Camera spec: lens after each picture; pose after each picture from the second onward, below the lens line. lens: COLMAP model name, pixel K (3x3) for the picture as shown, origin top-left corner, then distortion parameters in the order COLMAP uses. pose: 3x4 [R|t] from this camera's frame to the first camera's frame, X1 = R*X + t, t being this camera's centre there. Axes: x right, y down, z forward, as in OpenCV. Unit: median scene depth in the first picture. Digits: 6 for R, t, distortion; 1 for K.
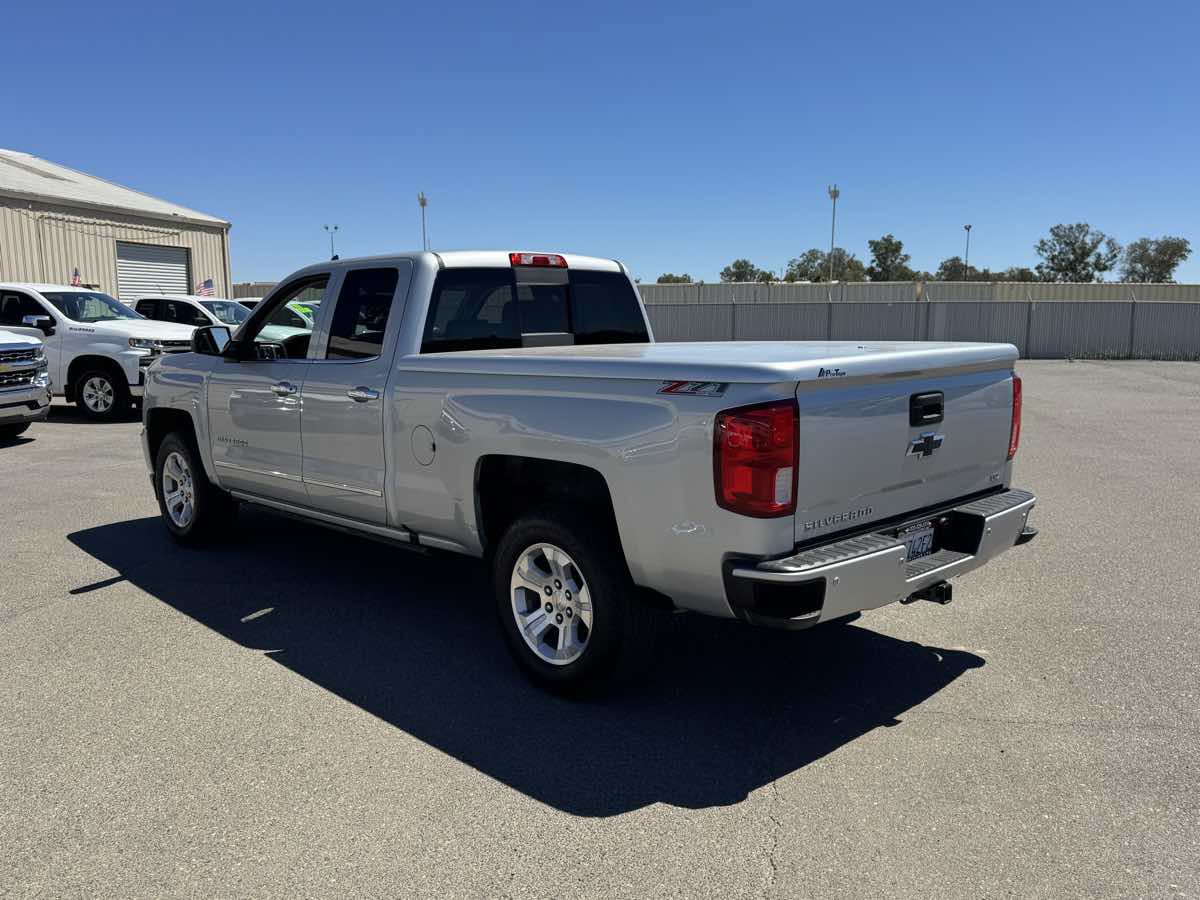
lens RADIAL K [[1011.0, 0, 600.0], [0, 1011.0, 450.0], [0, 0, 1]] dist [0.017056, -0.002460]
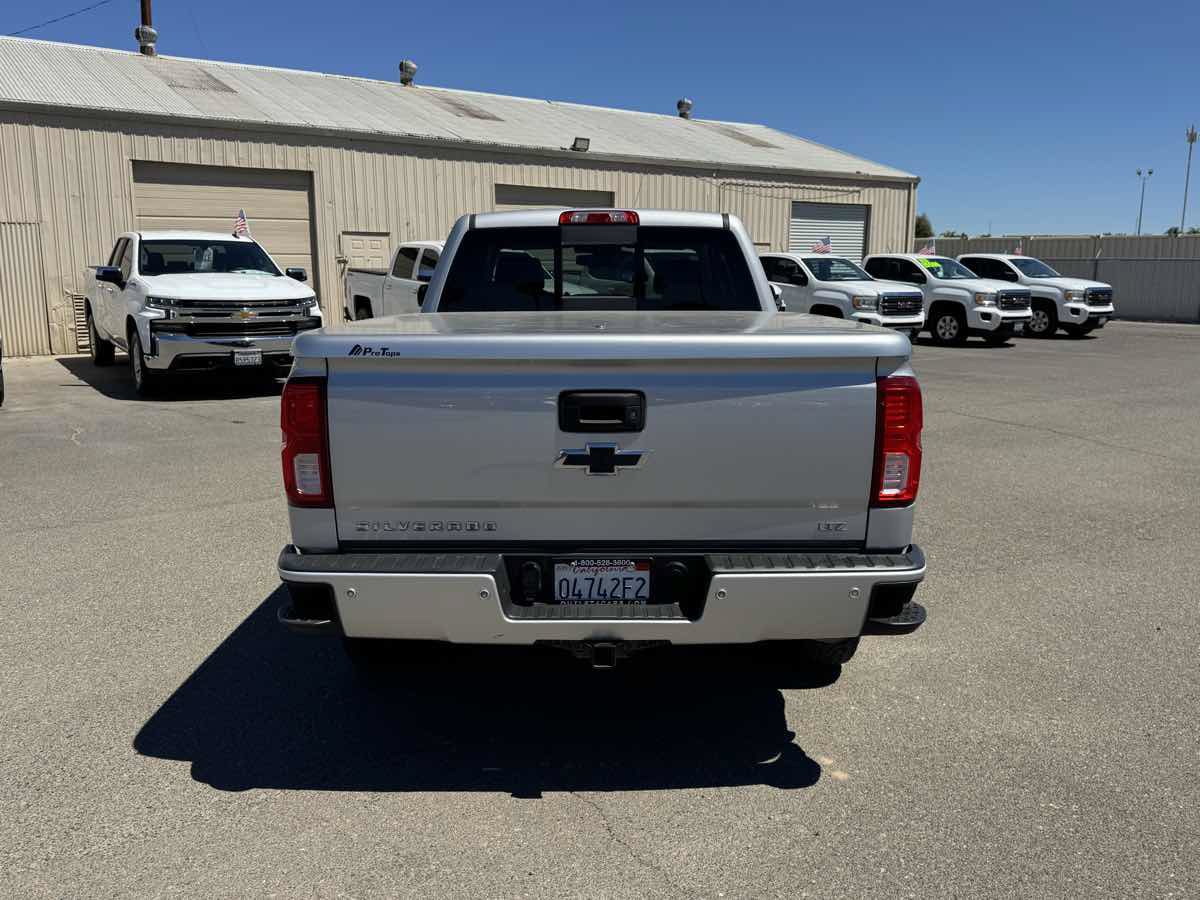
lens RADIAL K [[996.5, 0, 597.9], [0, 996.5, 457.5], [0, 0, 1]] dist [0.095591, -0.145766]
pose [[0.713564, 0.137537, -0.686957, 0.555846], [-0.101657, 0.990490, 0.092714, -0.049629], [0.693176, 0.003676, 0.720759, 0.306503]]
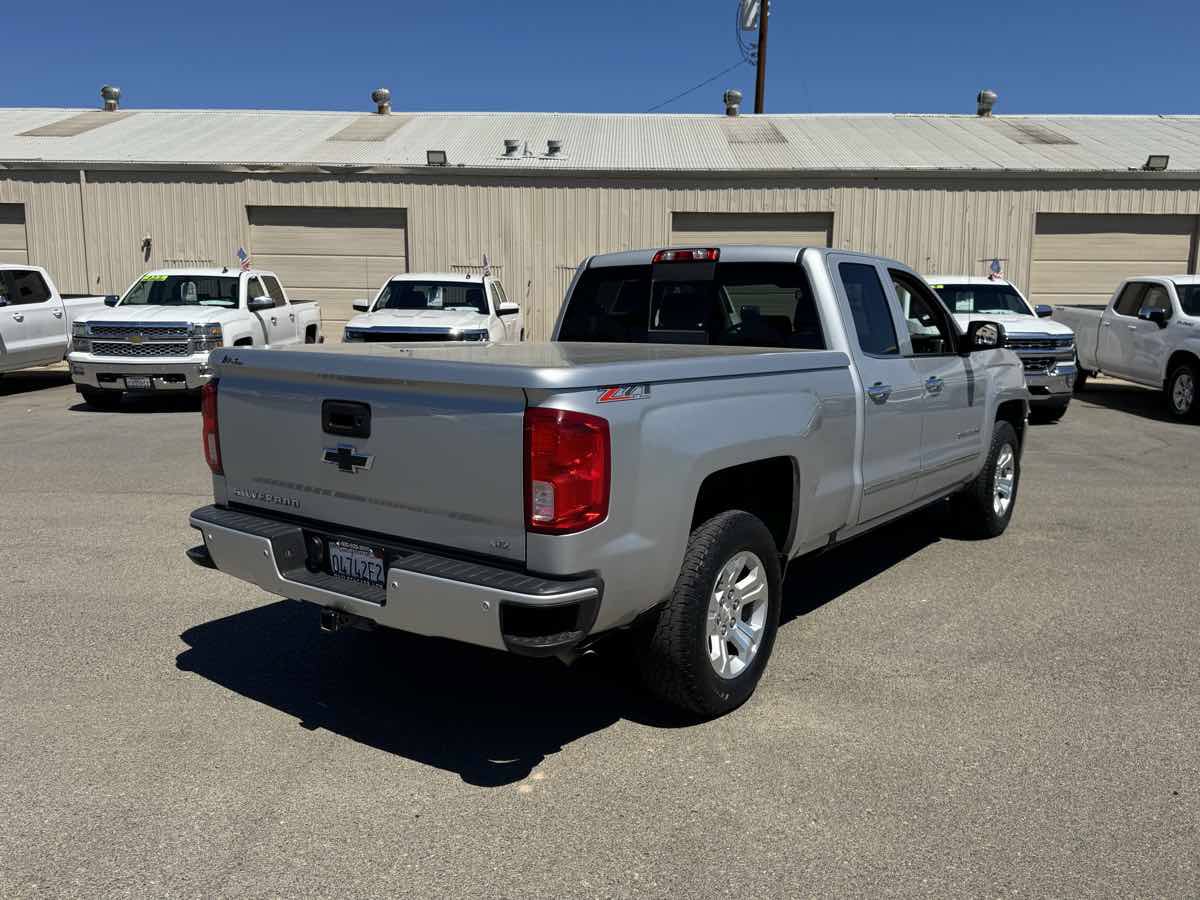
lens RADIAL K [[996.5, 0, 597.9], [0, 996.5, 457.5], [0, 0, 1]] dist [0.095591, -0.145766]
pose [[0.149481, 0.160405, -0.975667, 0.824927], [-0.144043, 0.979759, 0.139009, -0.108736], [0.978216, 0.119759, 0.169561, 0.713122]]
